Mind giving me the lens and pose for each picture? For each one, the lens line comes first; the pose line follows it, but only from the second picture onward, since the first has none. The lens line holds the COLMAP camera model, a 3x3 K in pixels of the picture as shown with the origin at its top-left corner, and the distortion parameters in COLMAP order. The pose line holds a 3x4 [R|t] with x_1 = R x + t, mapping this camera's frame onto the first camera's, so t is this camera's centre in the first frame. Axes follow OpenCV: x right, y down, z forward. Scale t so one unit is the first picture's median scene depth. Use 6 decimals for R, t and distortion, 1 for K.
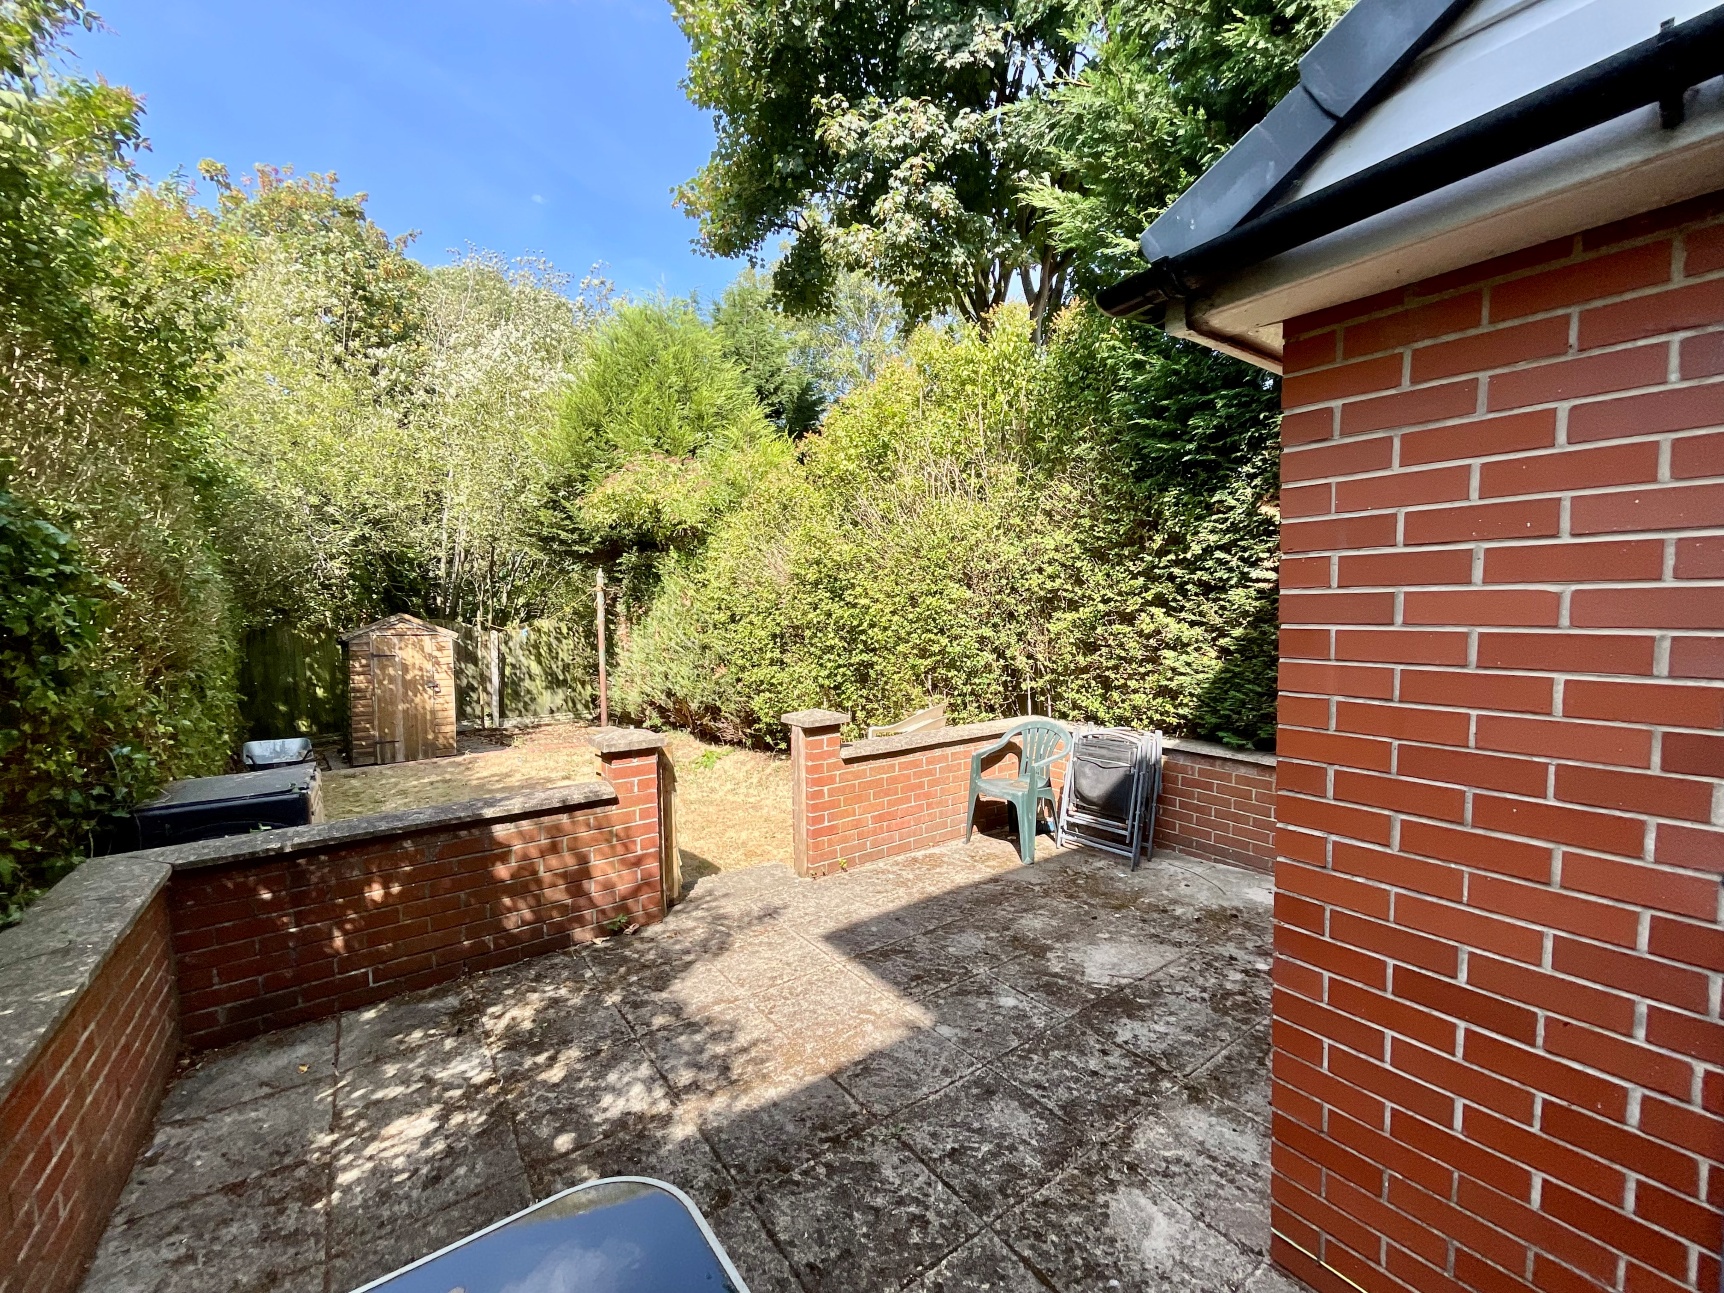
lens RADIAL K [[724.6, 0, 880.2], [0, 724.6, 650.1], [0, 0, 1]] dist [-0.000422, 0.000447]
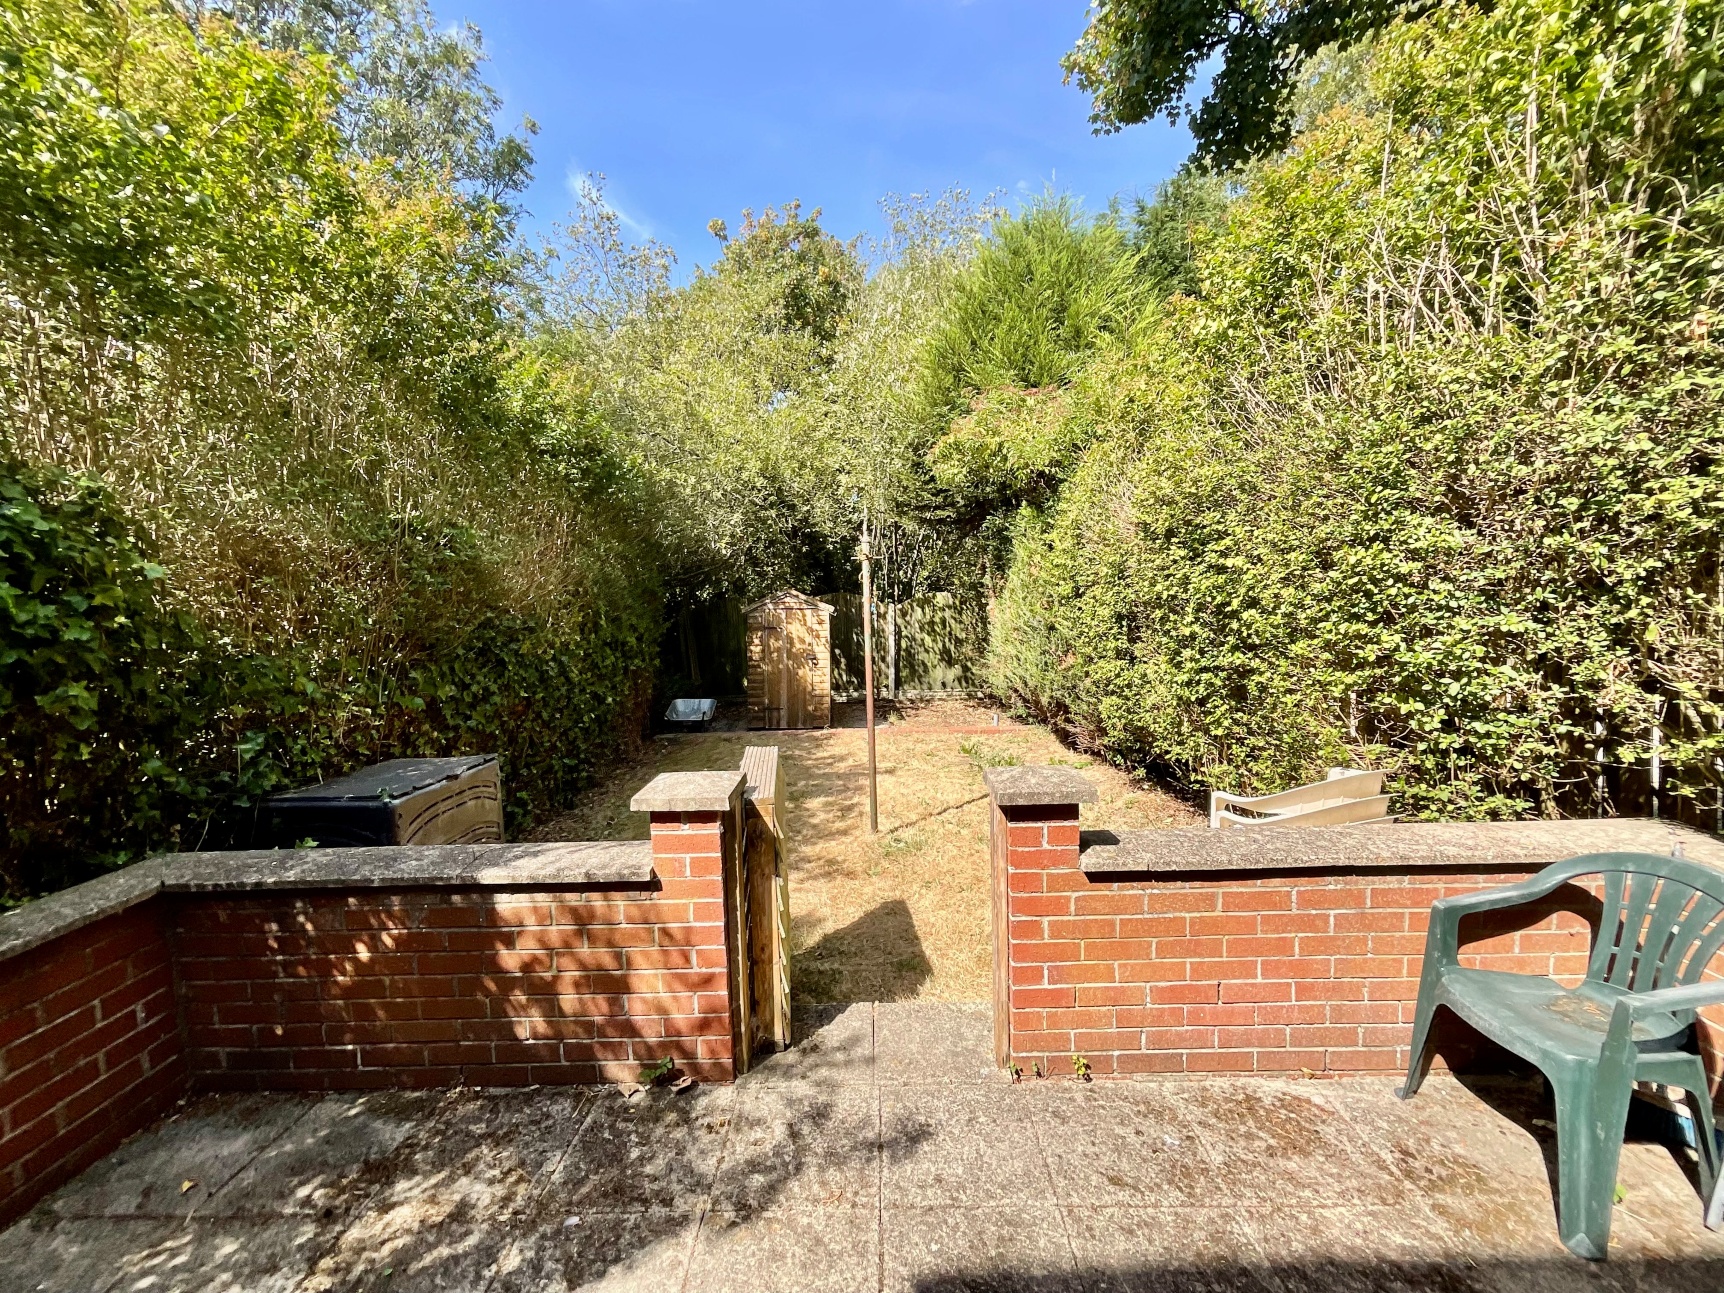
lens RADIAL K [[723.5, 0, 838.5], [0, 723.5, 651.1], [0, 0, 1]] dist [0.010597, -0.007048]
pose [[0.783096, 0.041831, -0.620492, 0.096947], [-0.014528, 0.998693, 0.048994, -0.022143], [0.621731, -0.029352, 0.782681, 0.382577]]
